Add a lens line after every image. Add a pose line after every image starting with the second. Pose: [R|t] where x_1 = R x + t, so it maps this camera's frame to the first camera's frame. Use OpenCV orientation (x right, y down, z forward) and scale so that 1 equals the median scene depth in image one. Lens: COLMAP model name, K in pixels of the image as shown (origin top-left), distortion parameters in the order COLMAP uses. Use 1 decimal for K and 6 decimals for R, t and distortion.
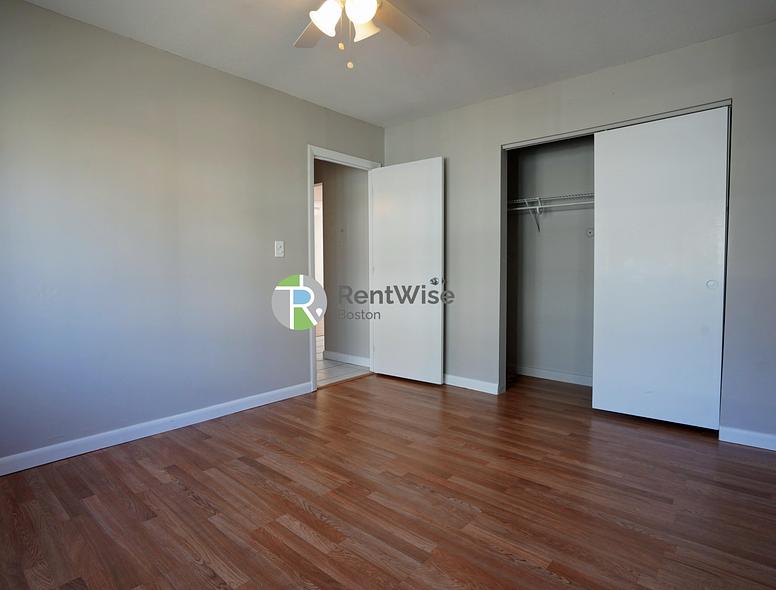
lens RADIAL K [[441.2, 0, 375.3], [0, 441.2, 296.1], [0, 0, 1]] dist [-0.061729, 0.027361]
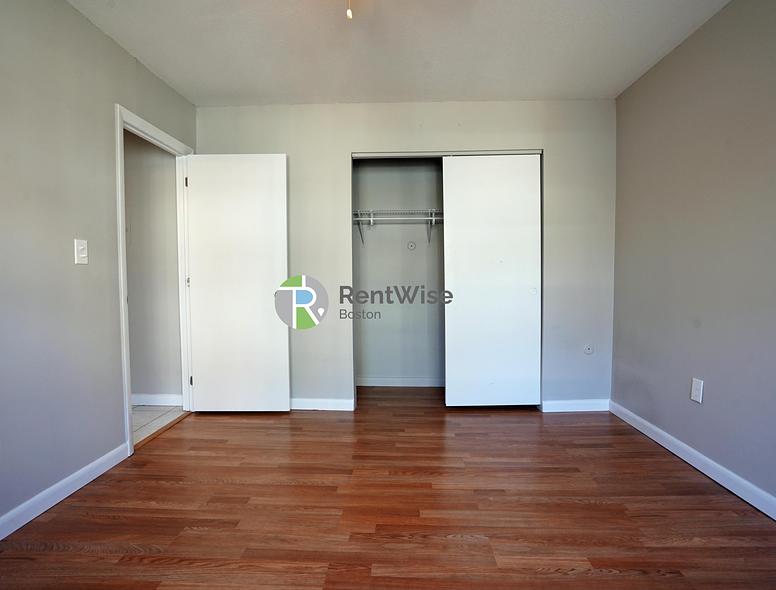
lens RADIAL K [[432.0, 0, 385.5], [0, 432.0, 295.2], [0, 0, 1]] dist [-0.061287, 0.029290]
pose [[0.765154, -0.027955, 0.643240, -0.341624], [0.042471, 0.999072, -0.007101, -0.023088], [-0.642445, 0.032753, 0.765631, 0.284144]]
